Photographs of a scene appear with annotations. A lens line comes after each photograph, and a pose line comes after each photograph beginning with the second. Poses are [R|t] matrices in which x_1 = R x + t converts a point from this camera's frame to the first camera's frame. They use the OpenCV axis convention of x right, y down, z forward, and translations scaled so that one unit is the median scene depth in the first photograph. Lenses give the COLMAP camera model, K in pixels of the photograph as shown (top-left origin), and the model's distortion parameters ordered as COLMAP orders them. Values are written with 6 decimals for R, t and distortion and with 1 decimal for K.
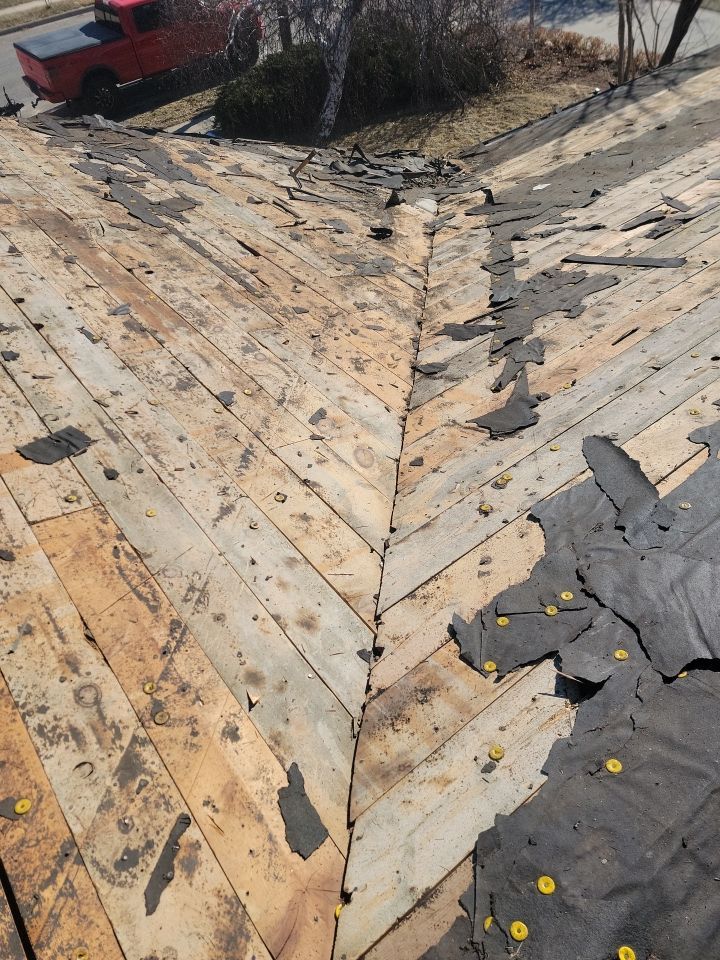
lens RADIAL K [[676.4, 0, 332.2], [0, 676.4, 486.2], [0, 0, 1]] dist [0.106554, -0.096543]
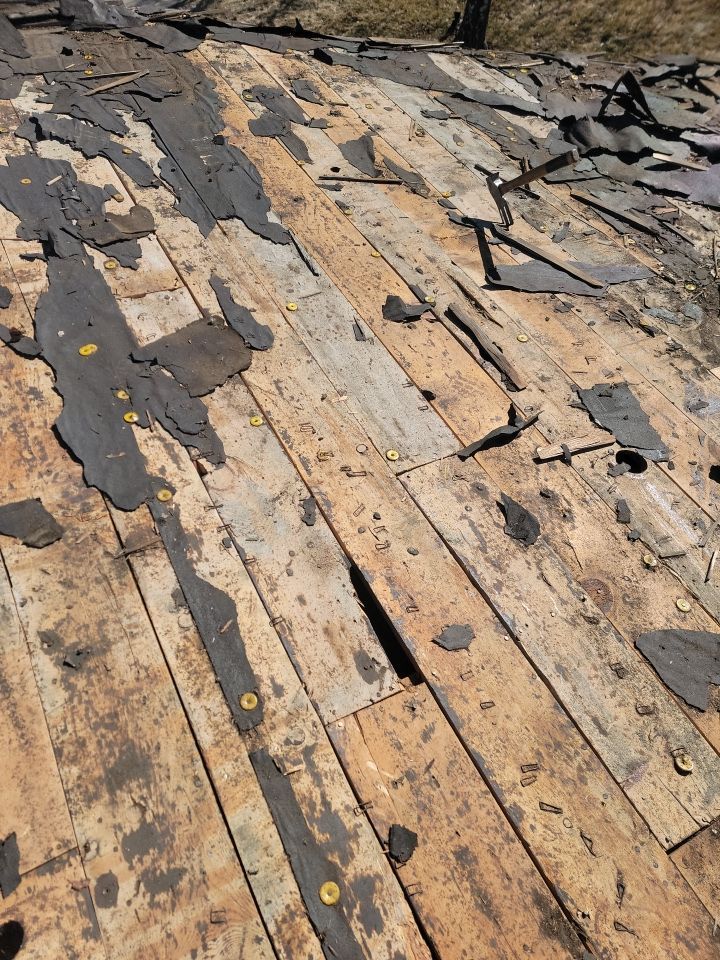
lens RADIAL K [[676.4, 0, 332.2], [0, 676.4, 486.2], [0, 0, 1]] dist [0.106554, -0.096543]
pose [[0.988141, 0.107177, -0.109957, -0.088490], [-0.079524, 0.969789, 0.230619, -0.361419], [0.131352, -0.219140, 0.966811, 0.527884]]
